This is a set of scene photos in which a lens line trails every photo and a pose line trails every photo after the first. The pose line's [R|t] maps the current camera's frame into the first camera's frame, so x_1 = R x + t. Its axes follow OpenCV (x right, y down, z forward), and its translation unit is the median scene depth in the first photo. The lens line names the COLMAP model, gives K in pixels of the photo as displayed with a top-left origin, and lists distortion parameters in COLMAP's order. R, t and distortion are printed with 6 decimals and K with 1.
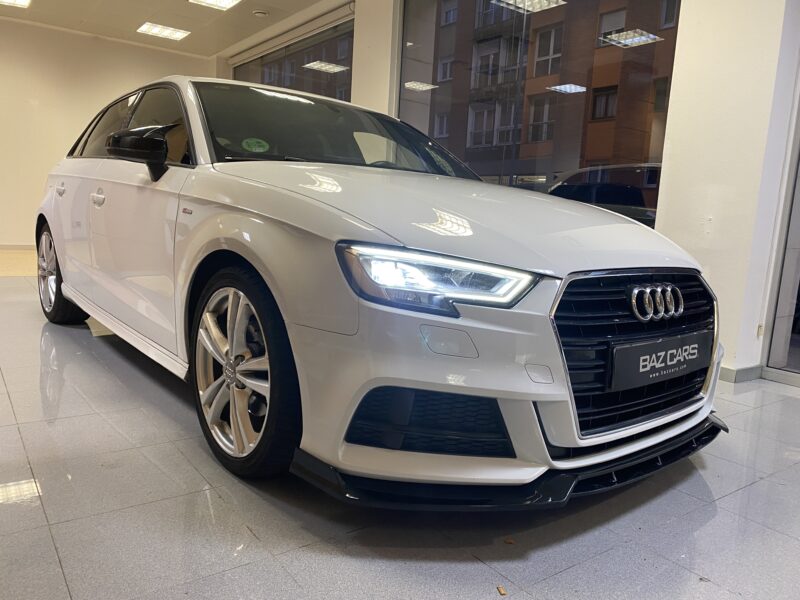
lens RADIAL K [[613.2, 0, 399.2], [0, 613.2, 303.8], [0, 0, 1]] dist [0.045653, -0.058822]
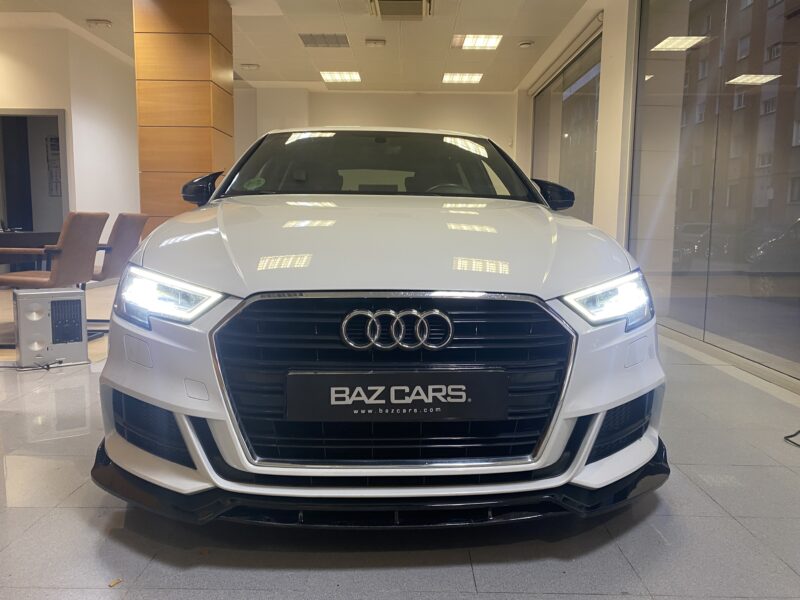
lens RADIAL K [[613.2, 0, 395.9], [0, 613.2, 301.7], [0, 0, 1]] dist [0.045653, -0.058822]
pose [[0.802382, 0.026516, -0.596222, 0.964222], [-0.053158, 0.998217, -0.027145, -0.018664], [0.594439, 0.053474, 0.802361, 0.319476]]
